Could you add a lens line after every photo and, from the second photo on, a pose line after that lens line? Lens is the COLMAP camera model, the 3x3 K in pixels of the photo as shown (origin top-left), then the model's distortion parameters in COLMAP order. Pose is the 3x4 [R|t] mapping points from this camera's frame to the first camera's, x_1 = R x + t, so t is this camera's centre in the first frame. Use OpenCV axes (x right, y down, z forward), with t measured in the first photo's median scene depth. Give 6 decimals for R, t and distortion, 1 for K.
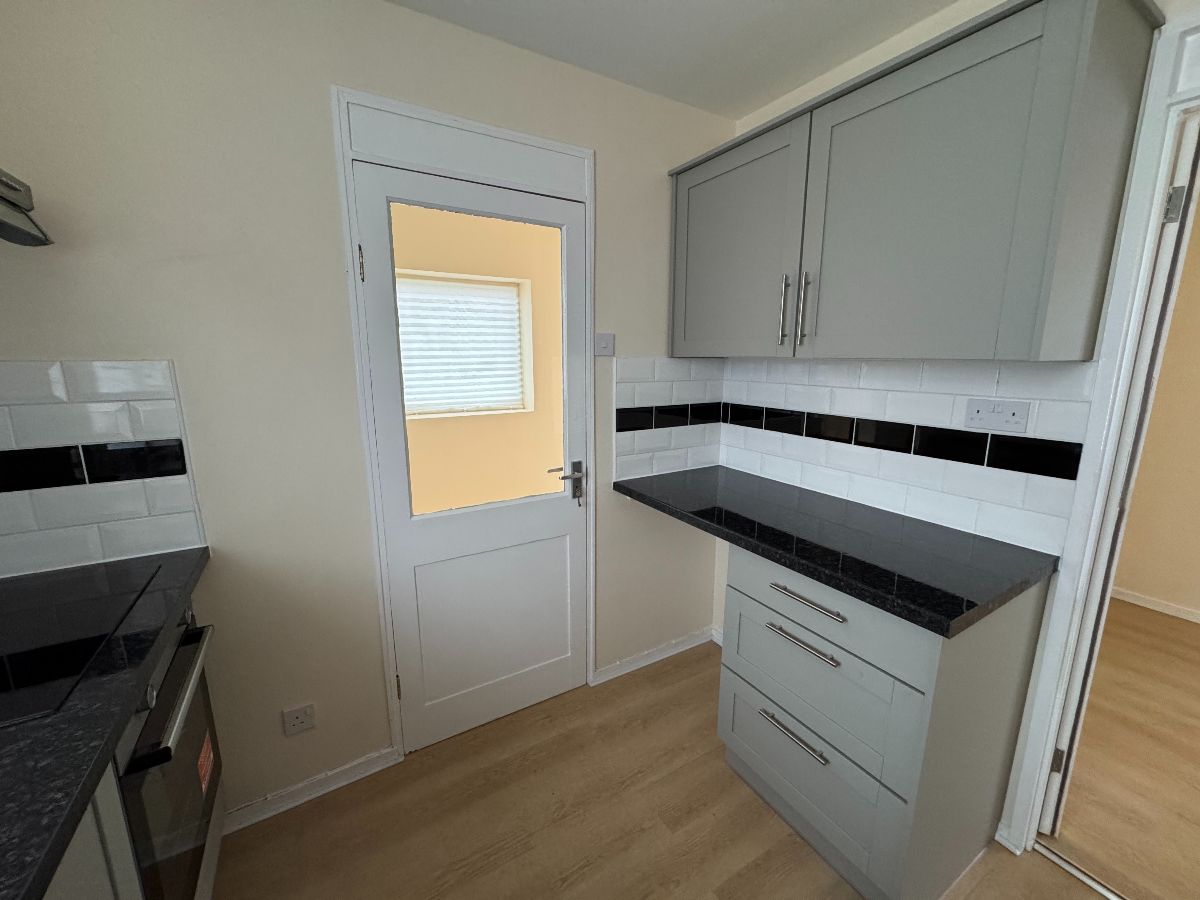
lens RADIAL K [[478.3, 0, 600.0], [0, 478.3, 450.0], [0, 0, 1]] dist [-0.001828, 0.000445]
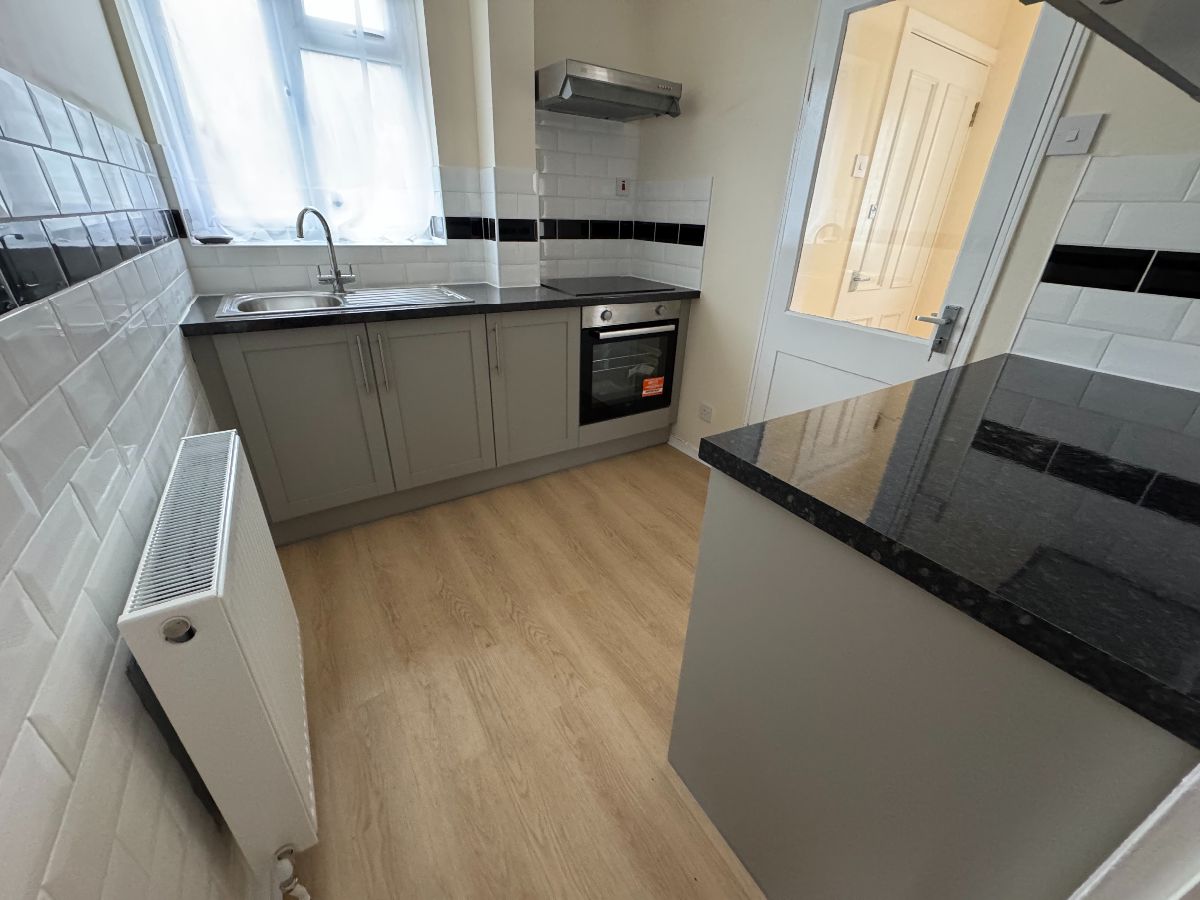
lens RADIAL K [[478.3, 0, 600.0], [0, 478.3, 450.0], [0, 0, 1]] dist [-0.001828, 0.000445]
pose [[0.025693, 0.443919, -0.895699, 0.771742], [-0.227866, 0.875008, 0.427128, 0.027225], [0.973353, 0.193125, 0.123636, 0.358496]]
